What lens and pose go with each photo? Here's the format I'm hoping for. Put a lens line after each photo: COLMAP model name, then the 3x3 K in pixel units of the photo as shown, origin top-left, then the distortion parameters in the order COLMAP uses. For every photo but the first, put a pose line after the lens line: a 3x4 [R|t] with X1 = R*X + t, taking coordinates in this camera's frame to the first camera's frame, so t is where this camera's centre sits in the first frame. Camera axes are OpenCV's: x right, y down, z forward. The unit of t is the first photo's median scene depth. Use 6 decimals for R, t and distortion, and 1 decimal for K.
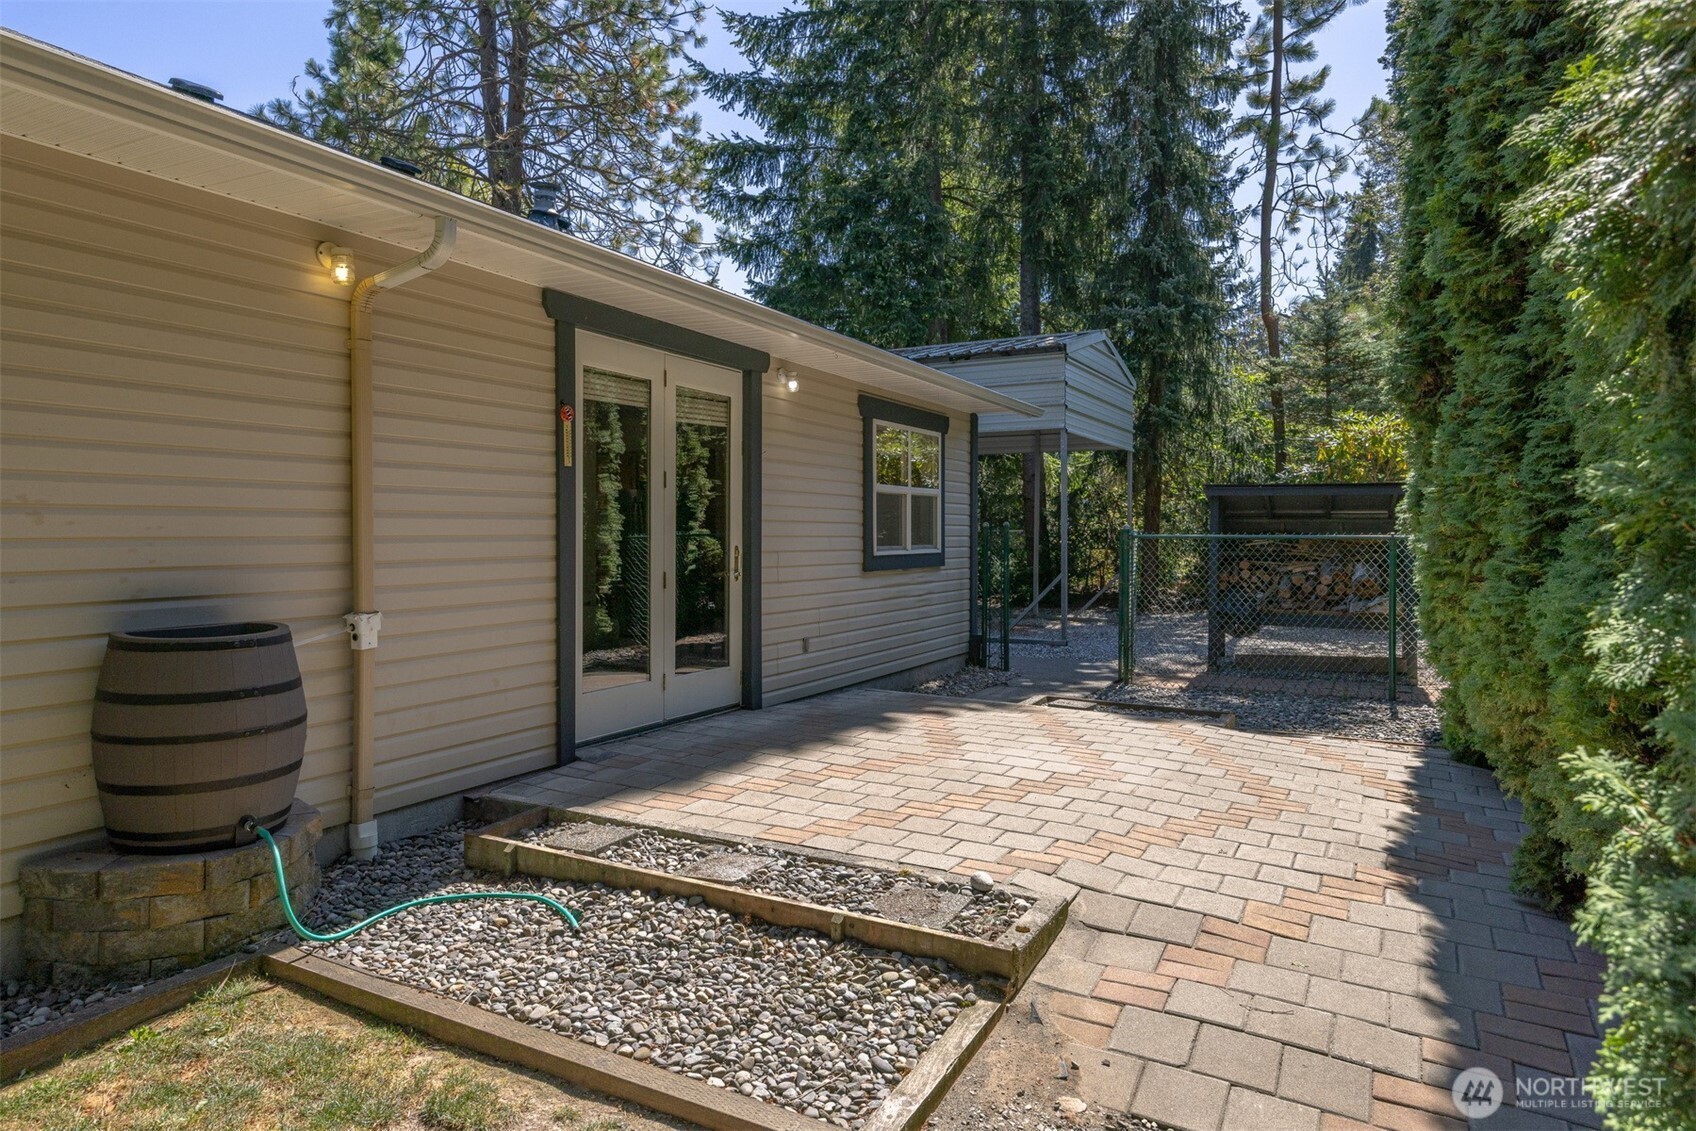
lens RADIAL K [[974.7, 0, 844.8], [0, 974.7, 496.4], [0, 0, 1]] dist [-0.002354, -0.004403]
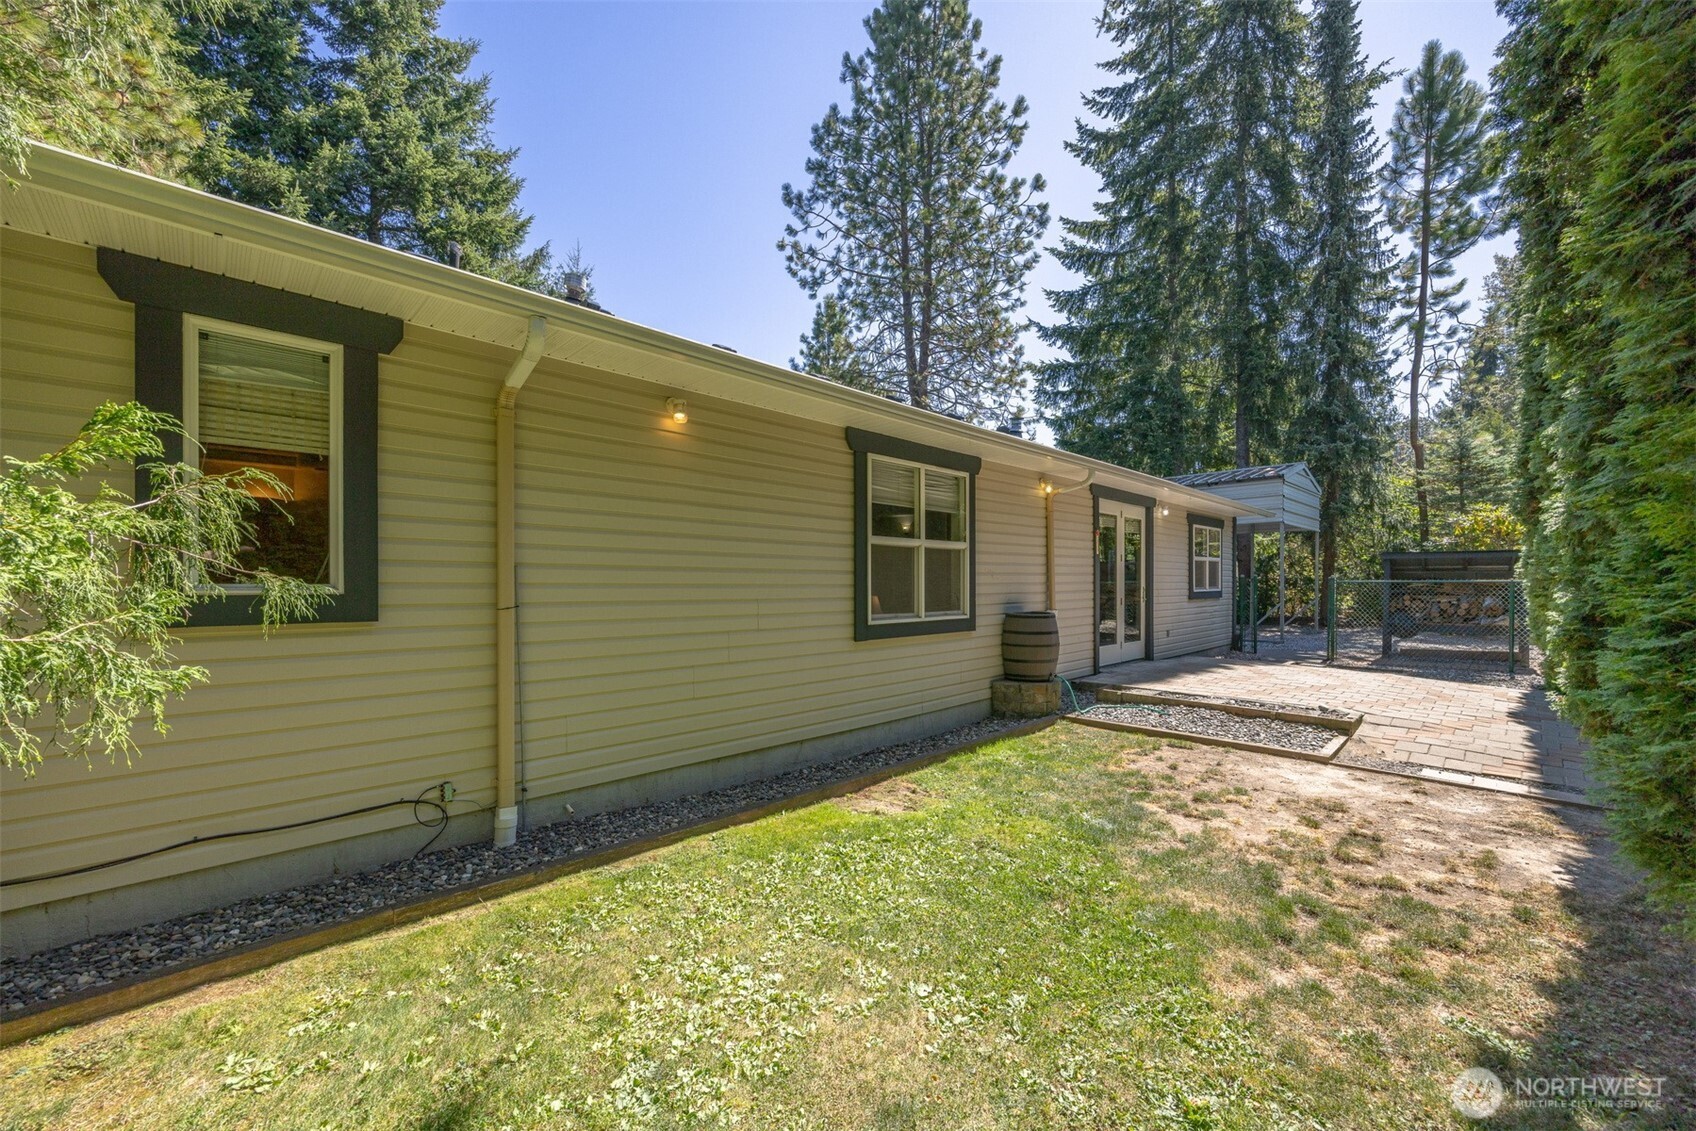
lens RADIAL K [[639.1, 0, 848.2], [0, 639.1, 577.3], [0, 0, 1]] dist [-0.003045, -0.000224]
pose [[0.957411, -0.006371, -0.288659, -0.154990], [0.015257, 0.999476, 0.028542, -0.010370], [0.288326, -0.031730, 0.957007, -0.272694]]
